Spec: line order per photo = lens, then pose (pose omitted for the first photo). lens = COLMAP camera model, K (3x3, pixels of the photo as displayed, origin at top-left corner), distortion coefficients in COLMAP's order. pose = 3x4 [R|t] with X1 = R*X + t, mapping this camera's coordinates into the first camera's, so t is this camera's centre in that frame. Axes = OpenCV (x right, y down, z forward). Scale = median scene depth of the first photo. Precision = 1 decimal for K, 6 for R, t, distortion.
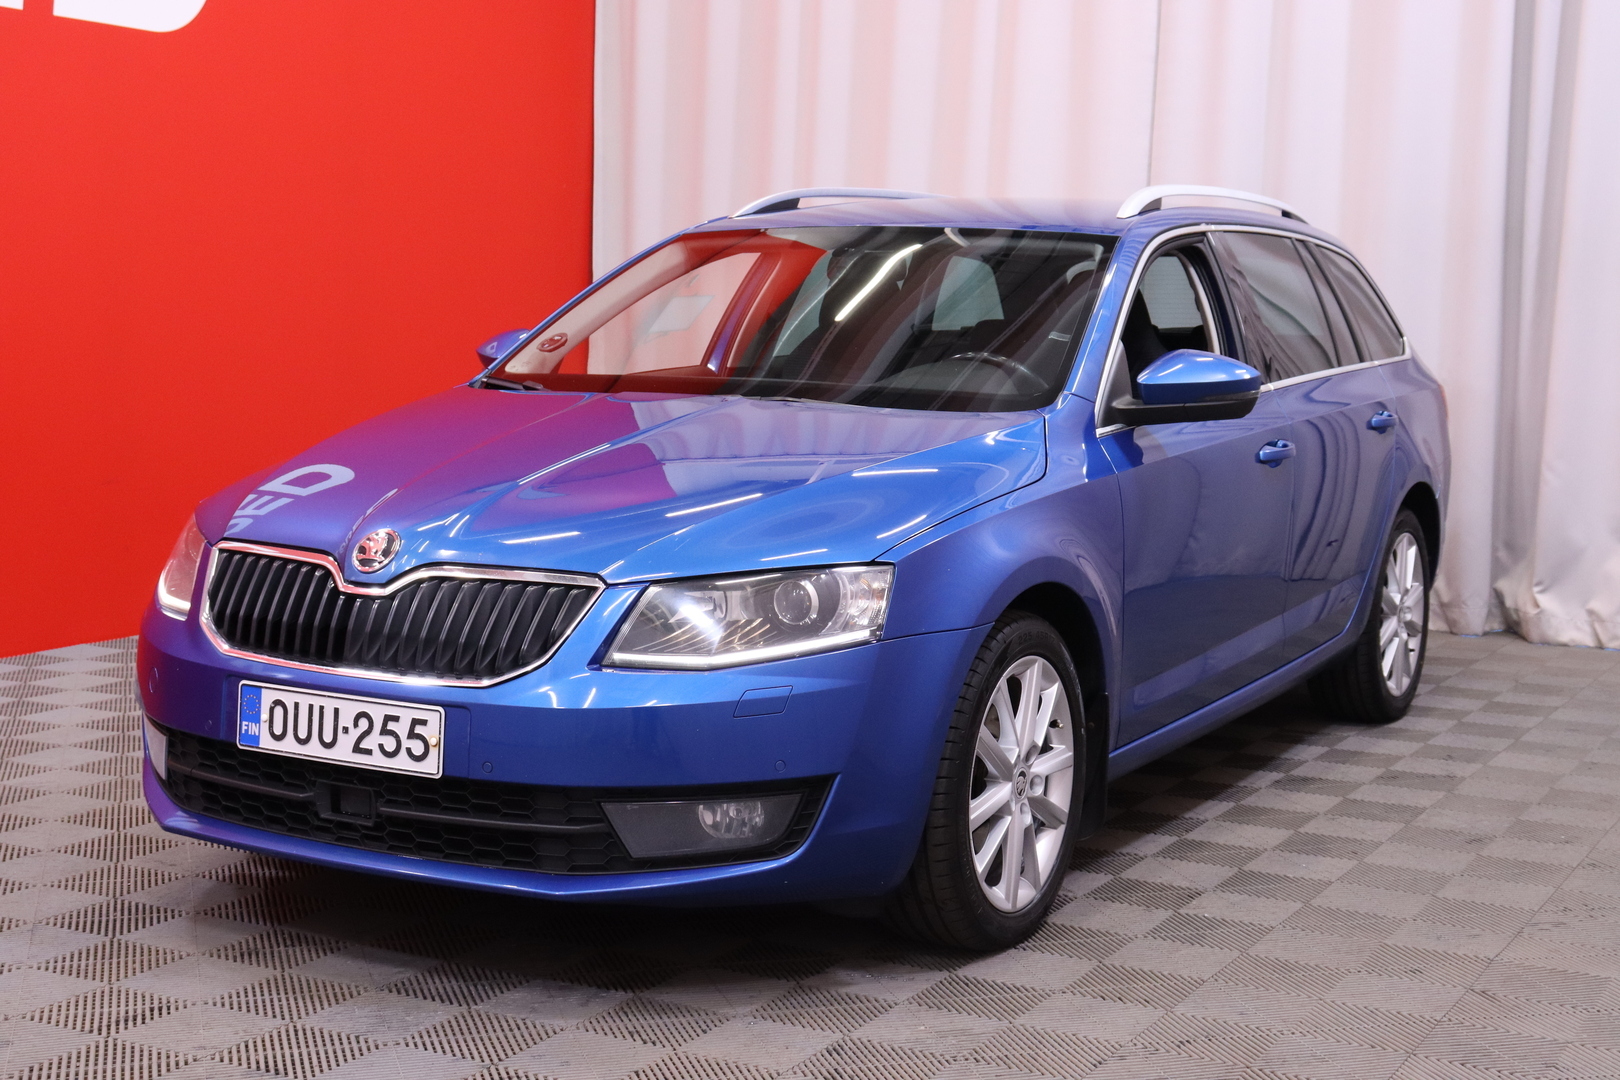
lens RADIAL K [[2347.2, 0, 811.6], [0, 2347.2, 540.7], [0, 0, 1]] dist [-0.052062, 0.000000]
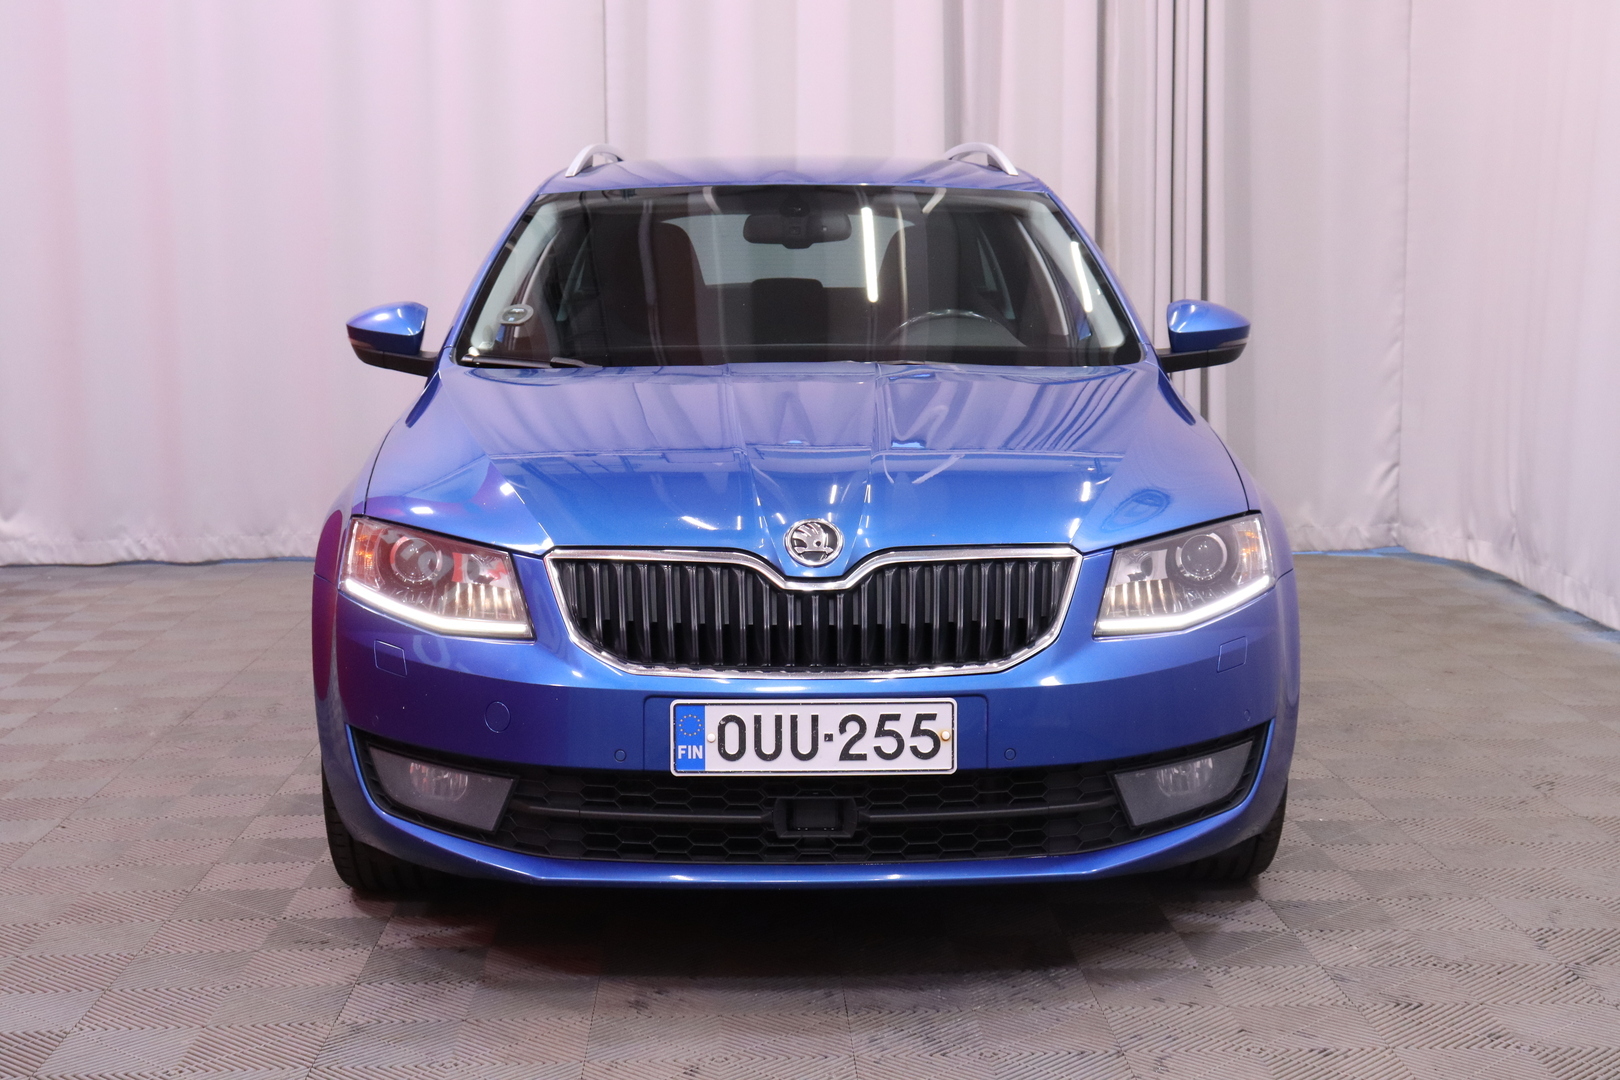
lens RADIAL K [[2359.7, 0, 818.1], [0, 2359.7, 690.0], [0, 0, 1]] dist [0.162597, 0.000000]
pose [[0.865983, -0.112626, 0.487226, -0.655085], [0.077144, 0.992732, 0.092364, -0.023985], [-0.494088, -0.042399, 0.868377, 0.195744]]
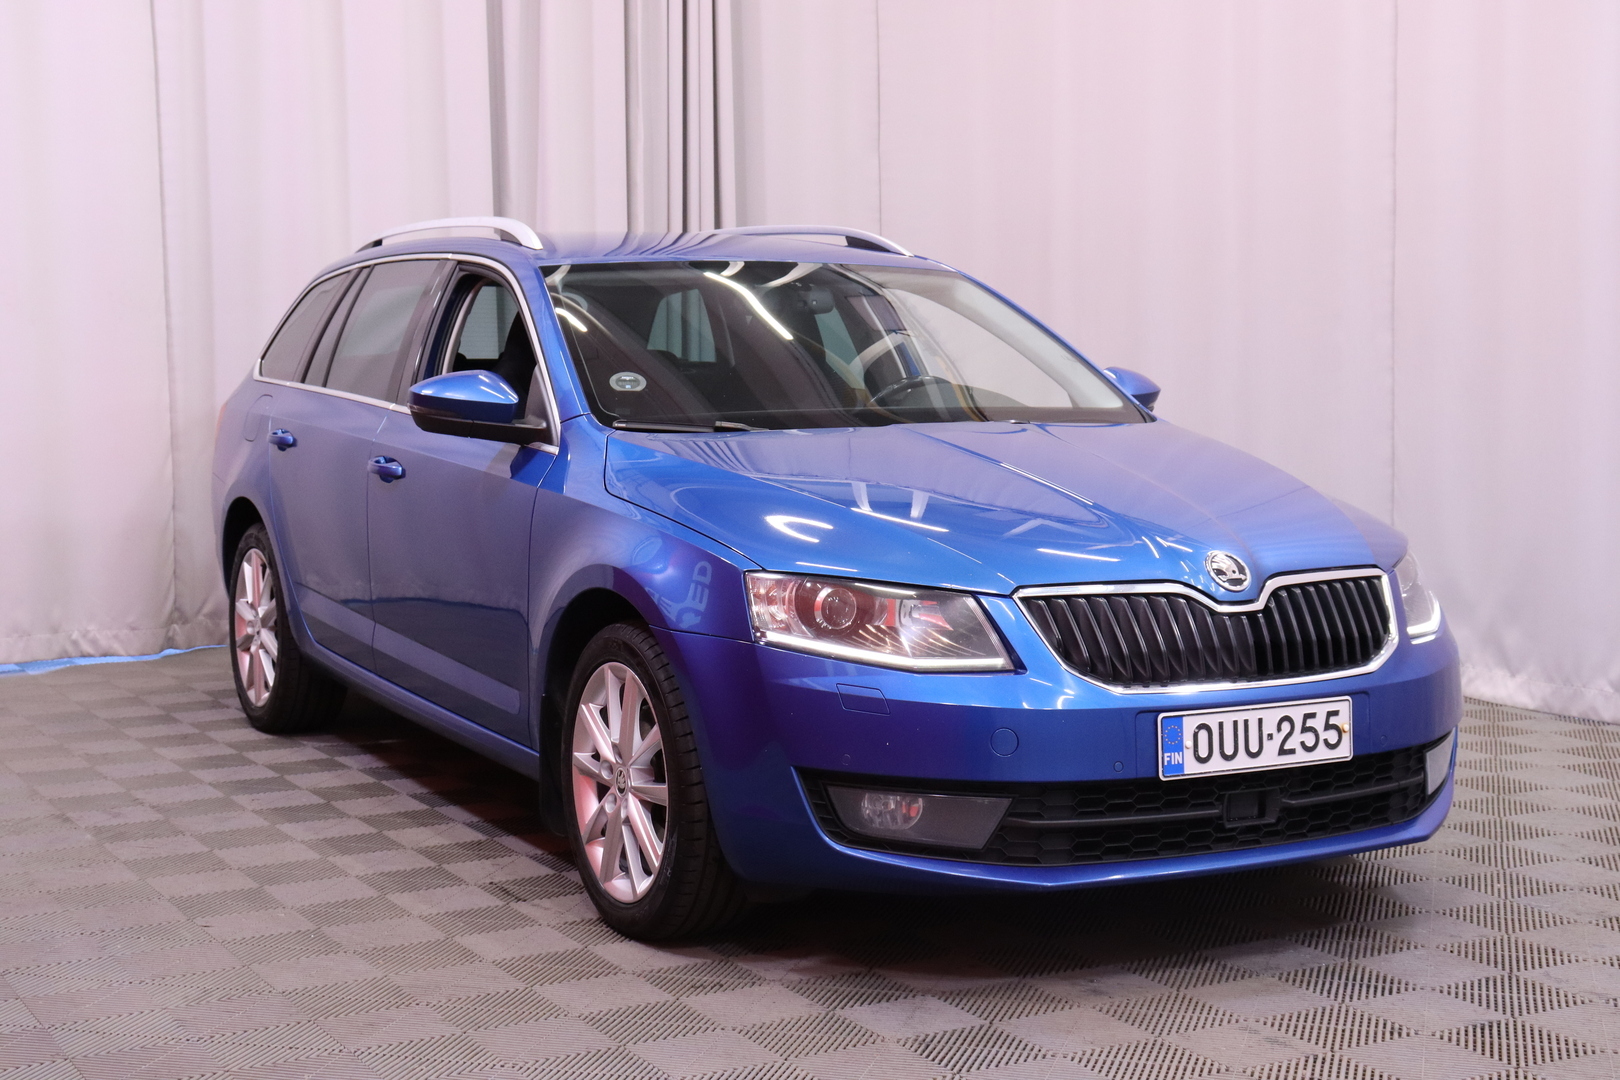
lens RADIAL K [[2359.7, 0, 810.3], [0, 2359.7, 531.2], [0, 0, 1]] dist [0.162597, 0.000000]
pose [[0.527792, -0.097374, 0.843773, -1.227213], [0.102533, 0.993446, 0.050511, -0.090202], [-0.843162, 0.059855, 0.534317, 0.589560]]
